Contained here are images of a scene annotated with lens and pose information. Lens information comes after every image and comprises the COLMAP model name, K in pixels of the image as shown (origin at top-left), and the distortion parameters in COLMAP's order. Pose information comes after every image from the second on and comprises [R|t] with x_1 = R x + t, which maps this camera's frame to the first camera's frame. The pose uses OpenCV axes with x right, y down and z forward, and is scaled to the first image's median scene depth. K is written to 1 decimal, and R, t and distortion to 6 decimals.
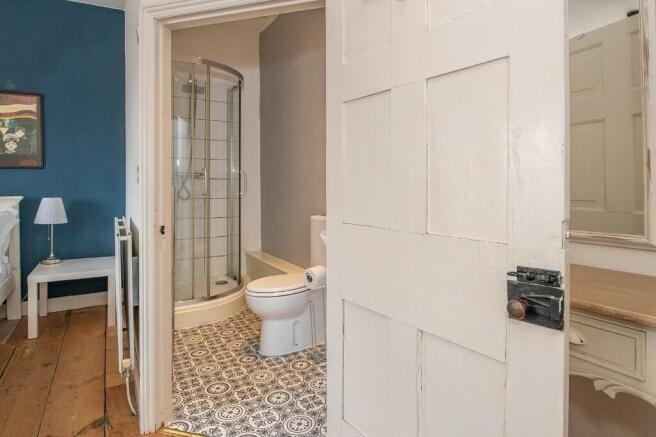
lens RADIAL K [[368.7, 0, 327.4], [0, 368.7, 190.3], [0, 0, 1]] dist [0.001399, 0.000568]
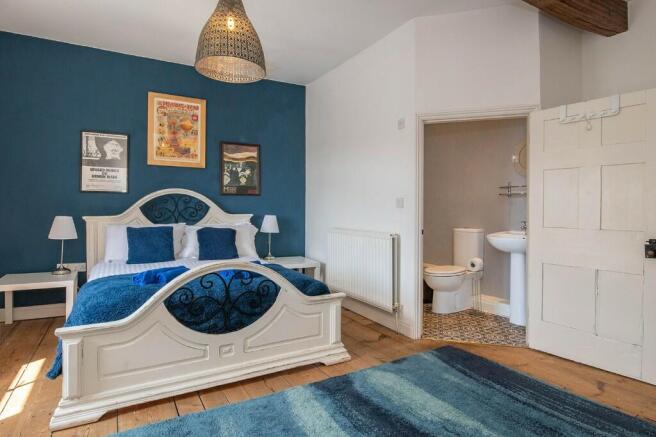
lens RADIAL K [[365.7, 0, 327.9], [0, 365.7, 210.5], [0, 0, 1]] dist [-0.002313, -0.000442]
pose [[0.999872, 0.007670, -0.014073, -0.492123], [-0.007727, 0.999962, -0.004020, 0.005030], [0.014042, 0.004129, 0.999893, -0.470441]]
